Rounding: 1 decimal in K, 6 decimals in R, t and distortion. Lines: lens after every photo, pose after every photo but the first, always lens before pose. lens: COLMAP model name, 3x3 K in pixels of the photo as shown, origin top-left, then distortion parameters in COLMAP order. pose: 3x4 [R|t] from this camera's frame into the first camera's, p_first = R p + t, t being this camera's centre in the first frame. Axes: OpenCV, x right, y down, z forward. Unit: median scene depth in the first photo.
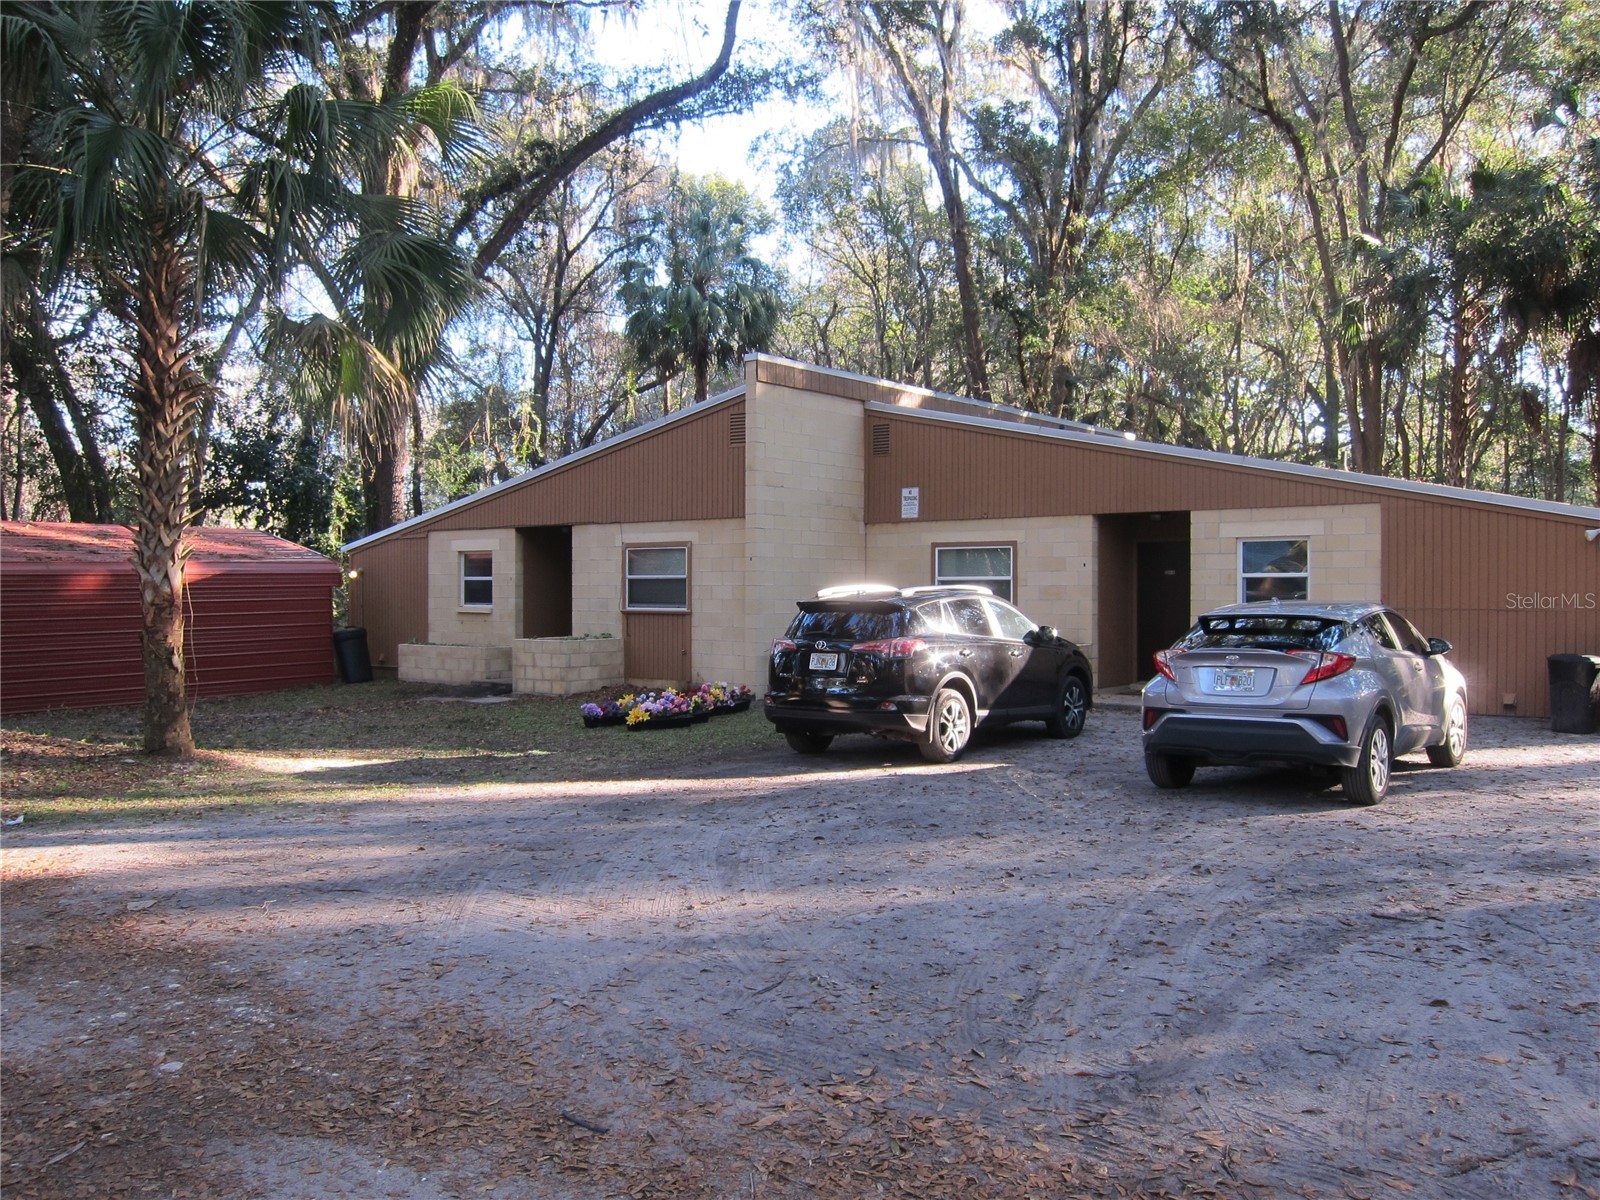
lens RADIAL K [[1313.5, 0, 788.2], [0, 1313.5, 602.4], [0, 0, 1]] dist [-0.058635, 0.005570]
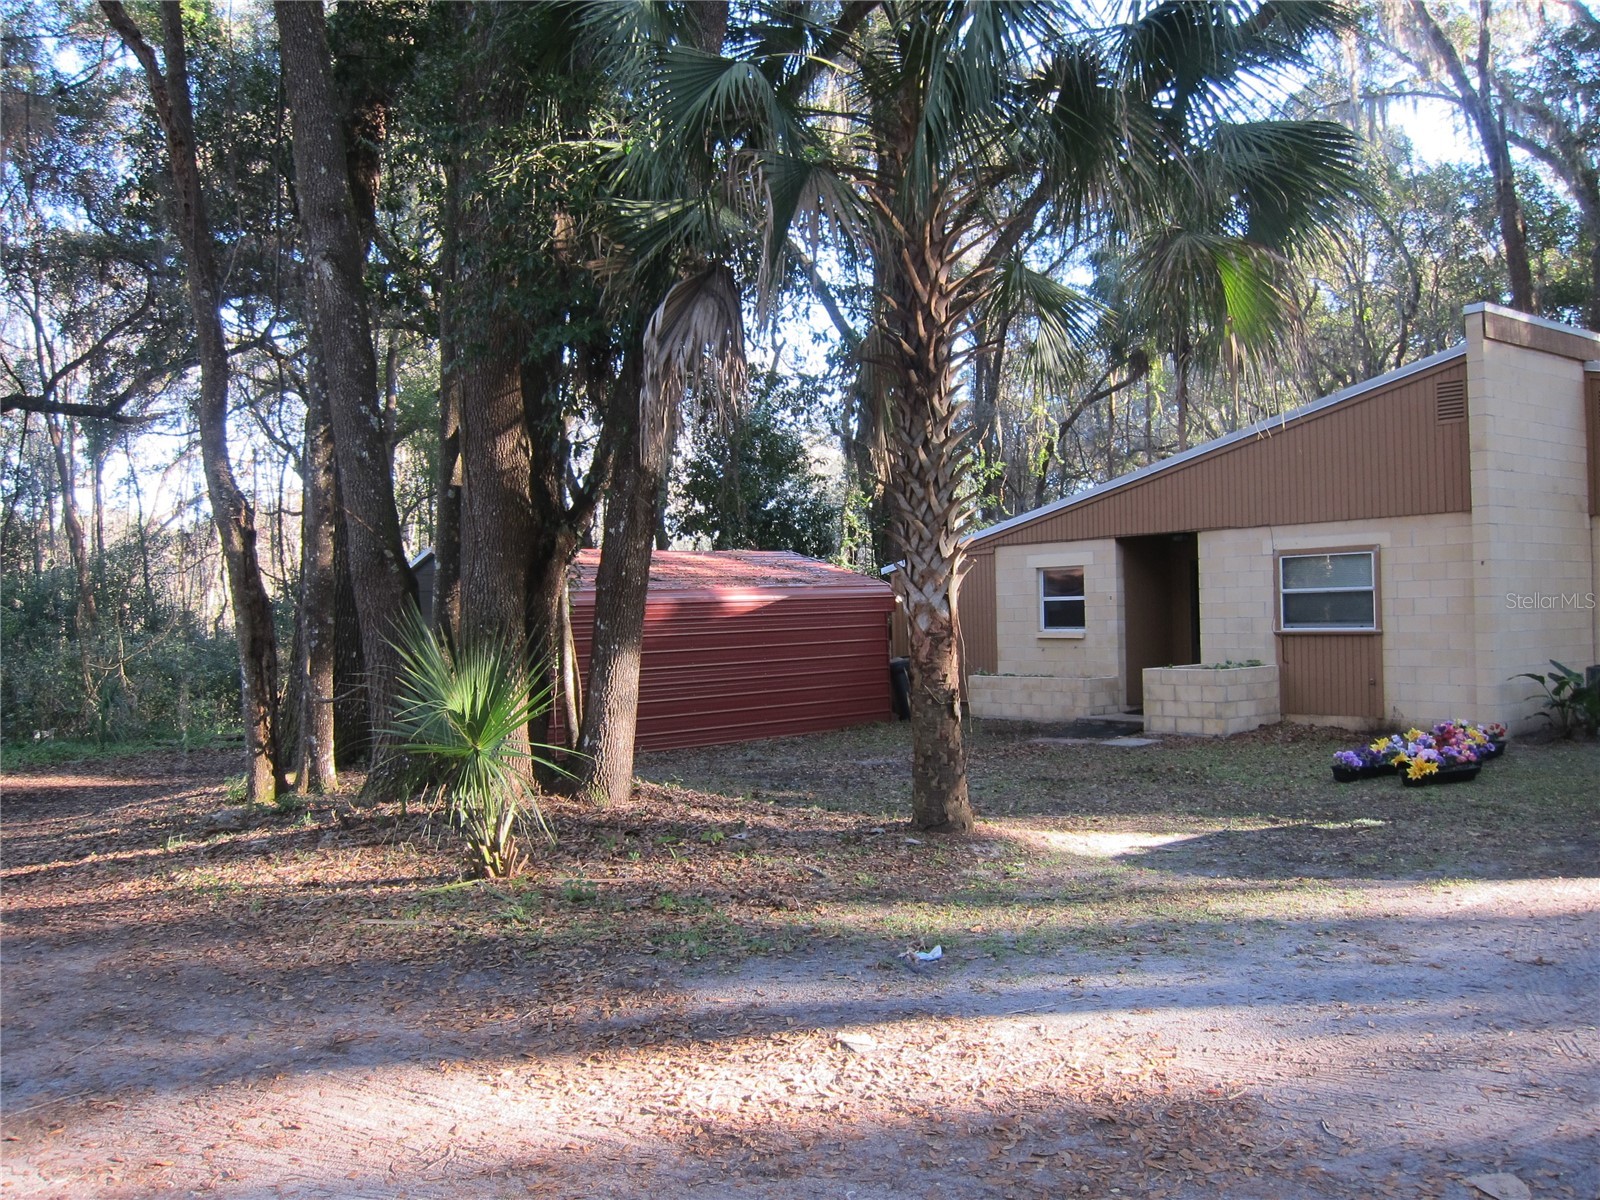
lens RADIAL K [[1313.5, 0, 805.4], [0, 1313.5, 599.4], [0, 0, 1]] dist [-0.058635, 0.005570]
pose [[0.968371, -0.025638, -0.248196, -0.205862], [0.020531, 0.999521, -0.023143, -0.001355], [0.248670, 0.017316, 0.968433, 0.130993]]
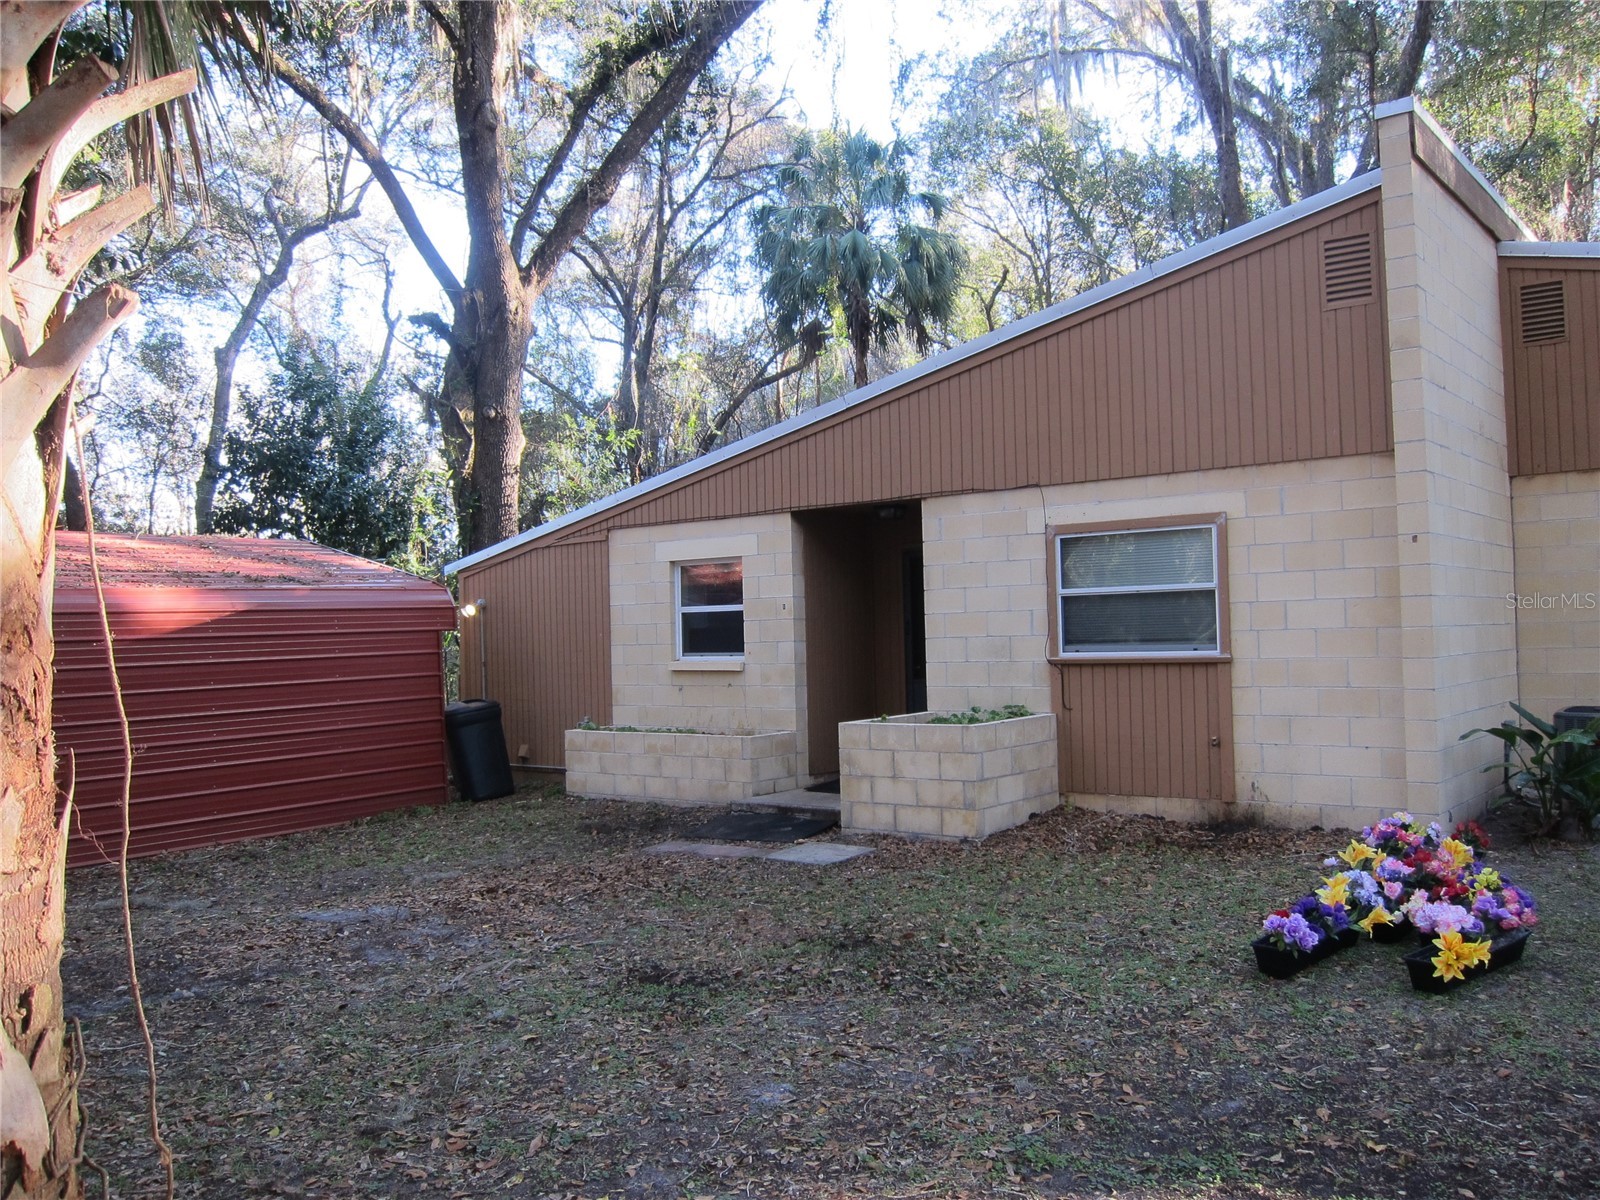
lens RADIAL K [[1313.5, 0, 799.4], [0, 1313.5, 597.6], [0, 0, 1]] dist [-0.058635, 0.005570]
pose [[0.999632, -0.027002, -0.002583, -0.217785], [0.026883, 0.998905, -0.038284, -0.000784], [0.003614, 0.038201, 0.999264, 0.487746]]
